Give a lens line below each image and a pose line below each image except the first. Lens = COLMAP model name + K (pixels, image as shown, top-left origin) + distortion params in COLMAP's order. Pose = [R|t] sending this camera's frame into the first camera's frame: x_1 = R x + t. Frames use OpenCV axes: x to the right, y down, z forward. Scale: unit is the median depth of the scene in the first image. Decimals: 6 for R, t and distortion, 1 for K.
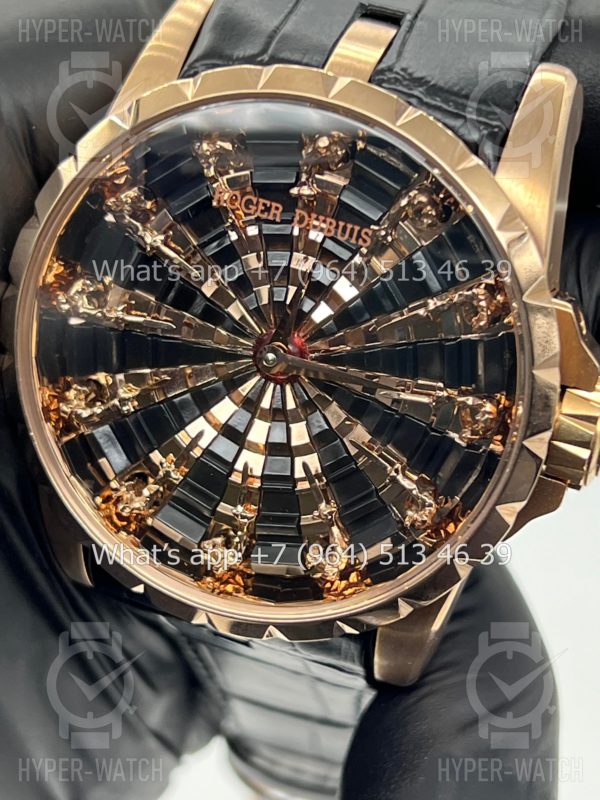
lens RADIAL K [[2020.4, 0, 298.3], [0, 2020.4, 403.3], [0, 0, 1]] dist [0.320455, 0.000000]
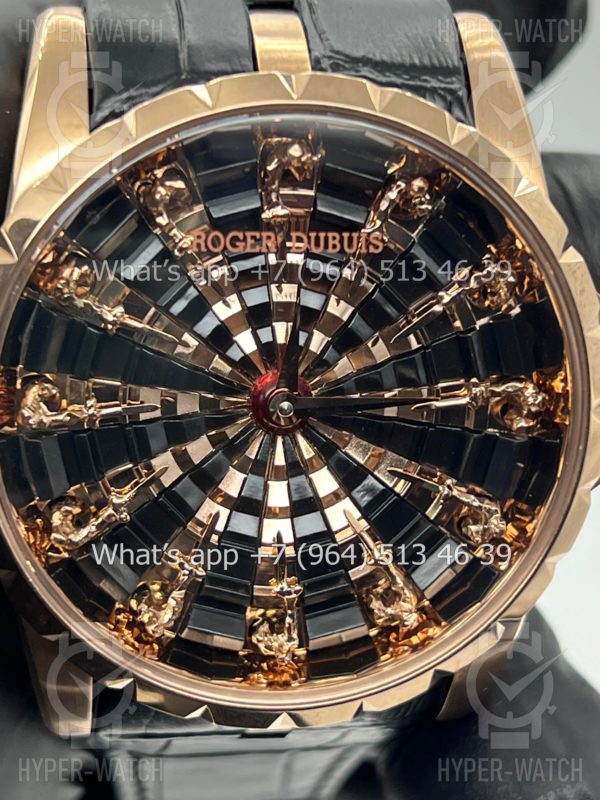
lens RADIAL K [[2020.4, 0, 295.1], [0, 2020.4, 396.5], [0, 0, 1]] dist [0.320455, 0.000000]
pose [[0.893729, -0.284699, 0.346691, -0.309114], [0.286741, 0.956875, 0.046591, -0.065815], [-0.345004, 0.057770, 0.936822, 0.180603]]
